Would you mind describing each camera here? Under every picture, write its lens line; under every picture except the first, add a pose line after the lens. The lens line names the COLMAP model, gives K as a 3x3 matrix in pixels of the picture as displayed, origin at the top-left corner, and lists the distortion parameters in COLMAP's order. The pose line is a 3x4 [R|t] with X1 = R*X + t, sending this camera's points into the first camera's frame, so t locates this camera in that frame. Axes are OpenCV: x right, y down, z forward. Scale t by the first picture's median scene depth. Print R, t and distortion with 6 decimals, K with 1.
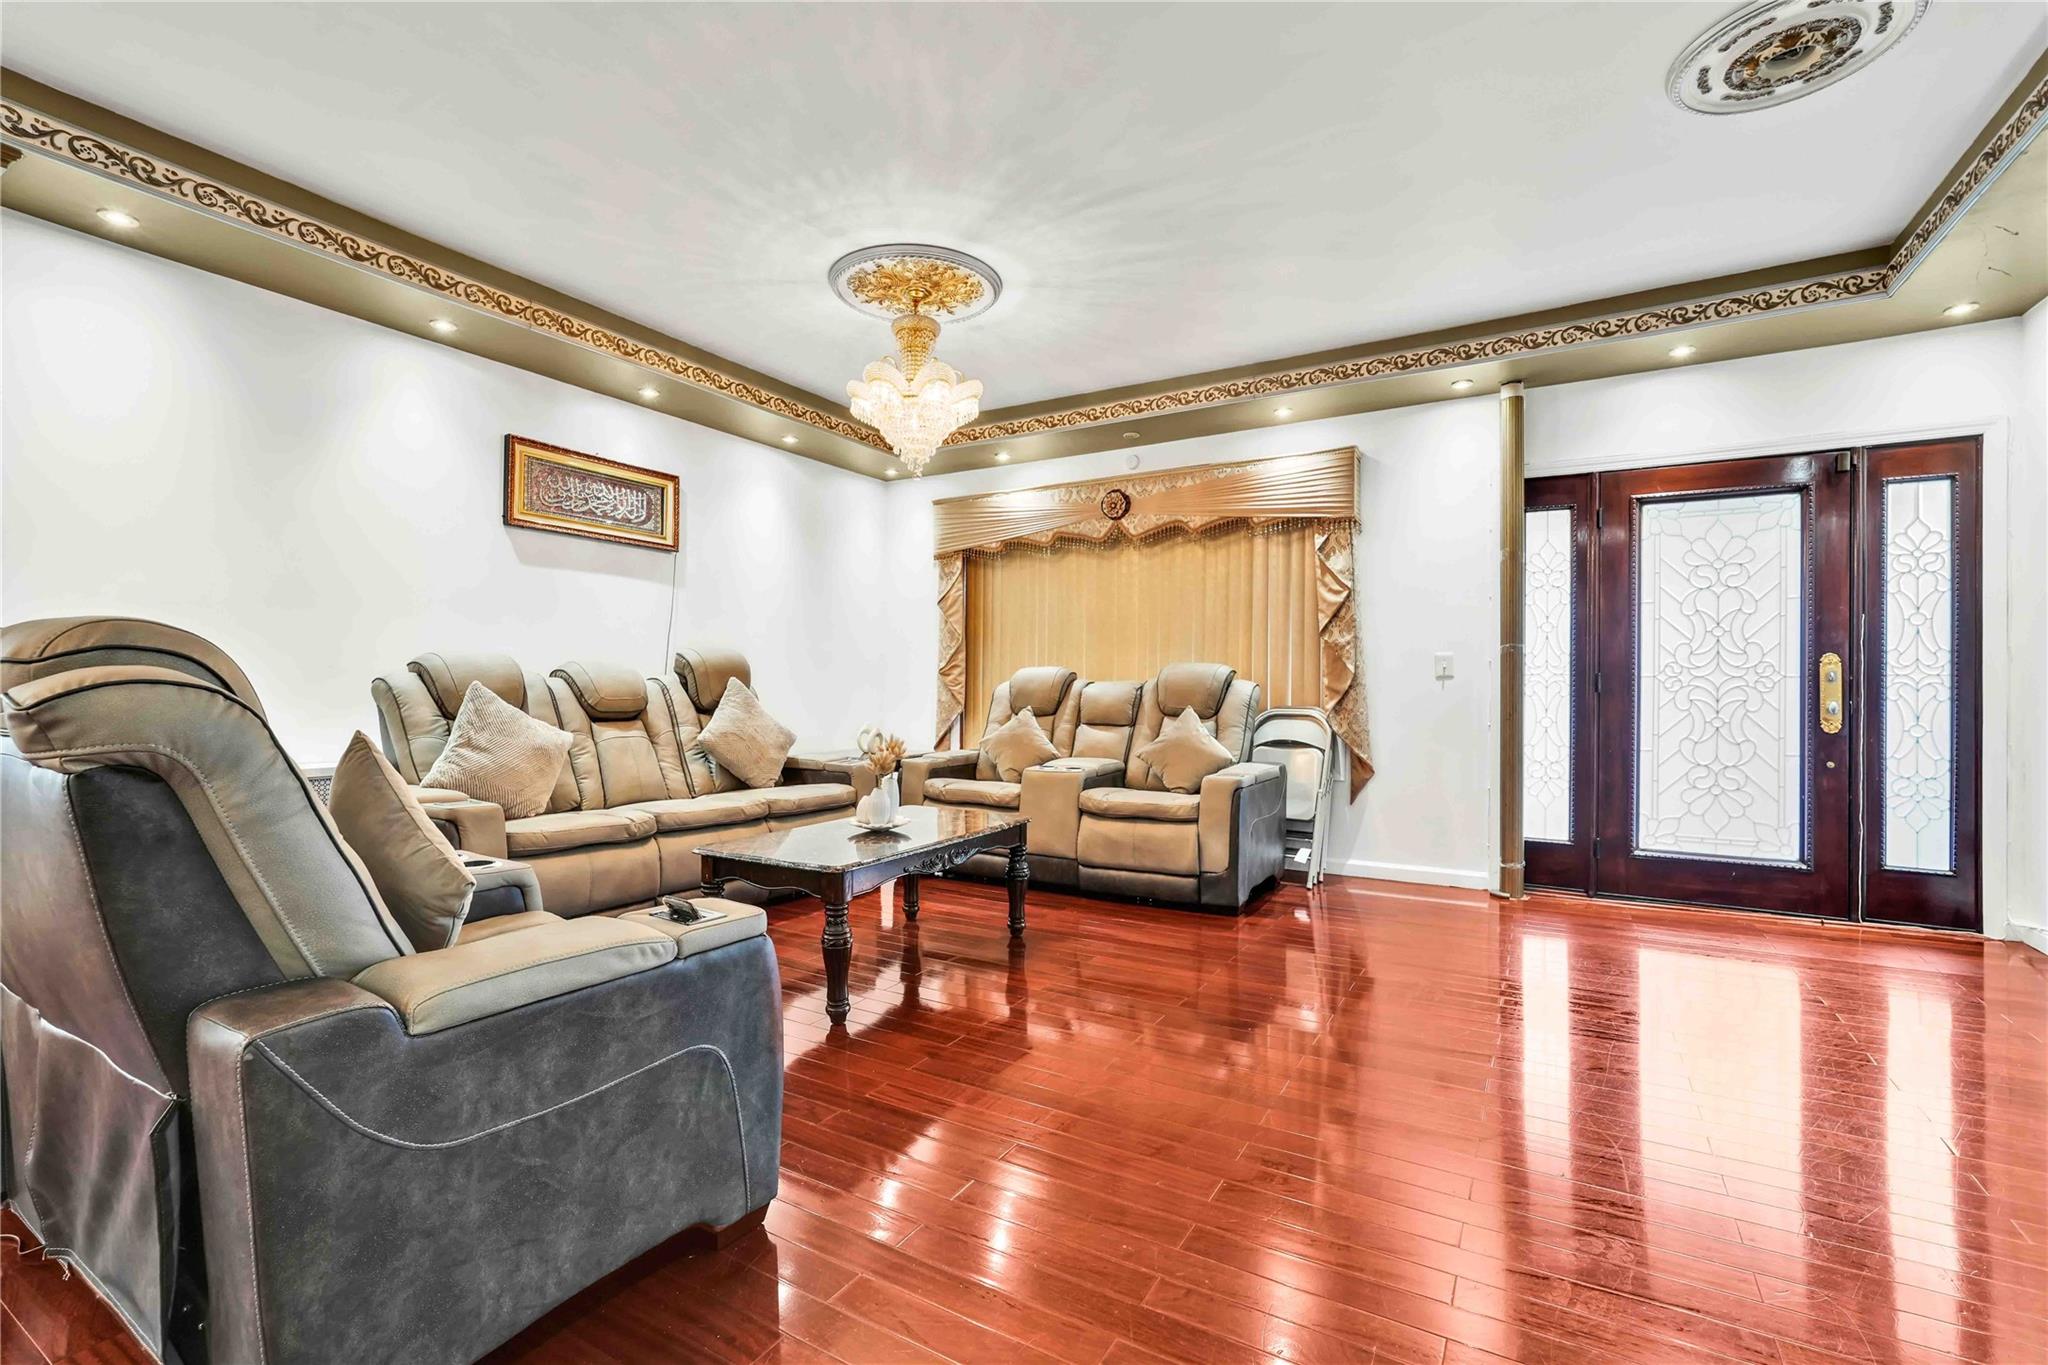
lens RADIAL K [[914.4, 0, 1019.5], [0, 914.4, 671.1], [0, 0, 1]] dist [0.002274, 0.000483]
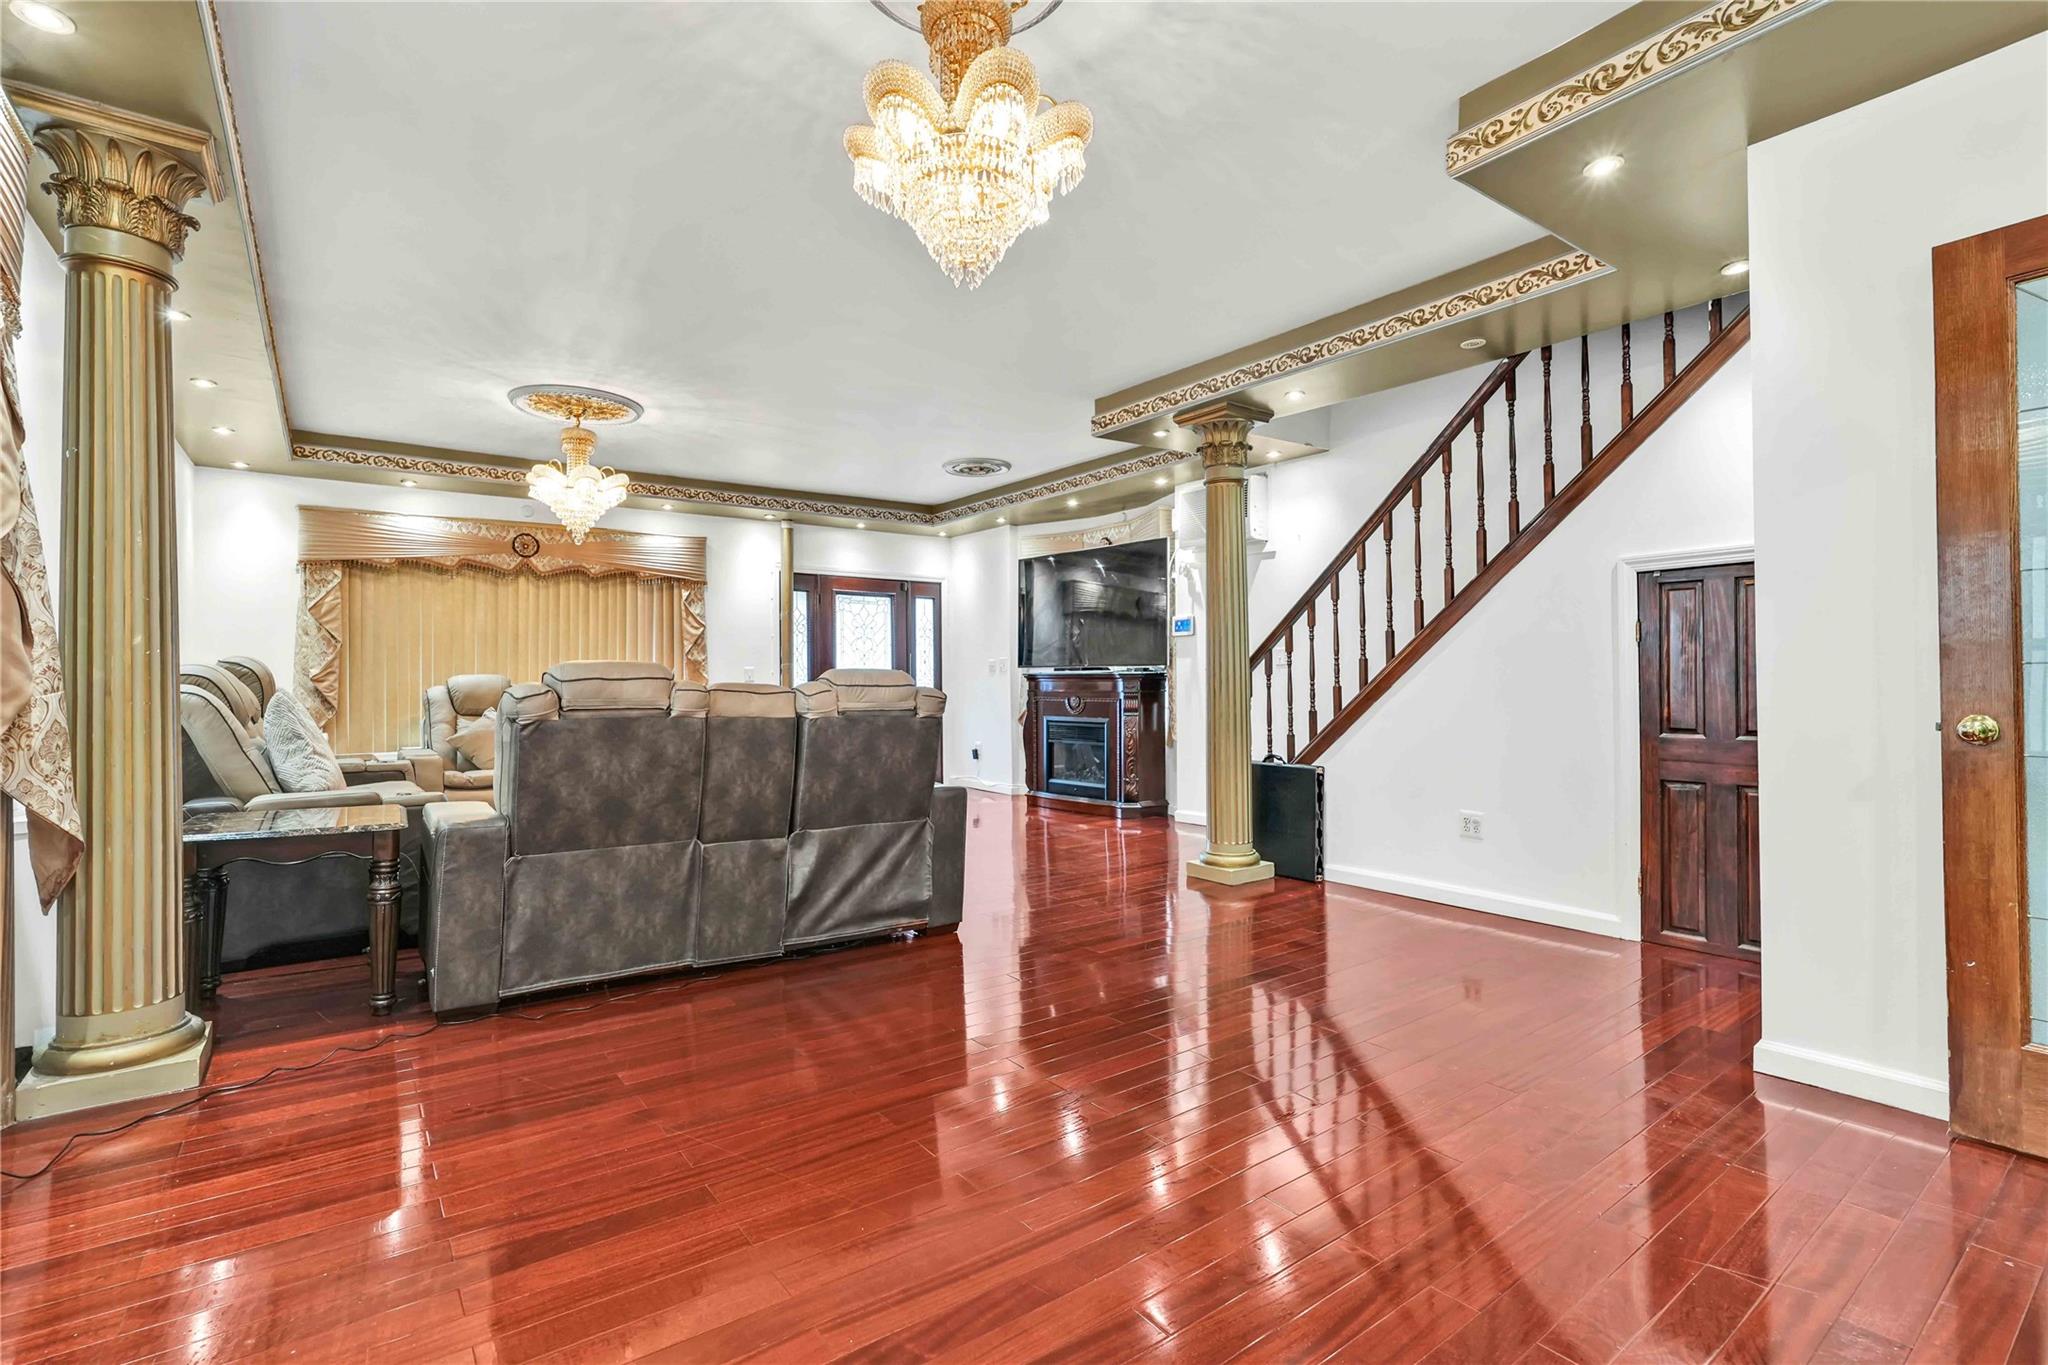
lens RADIAL K [[914.4, 0, 1025.2], [0, 914.4, 677.3], [0, 0, 1]] dist [0.002274, 0.000483]
pose [[0.406587, 0.000024, 0.913612, -0.838081], [-0.003811, 0.999991, 0.001670, -0.006054], [-0.913604, -0.004161, 0.406584, -0.151942]]
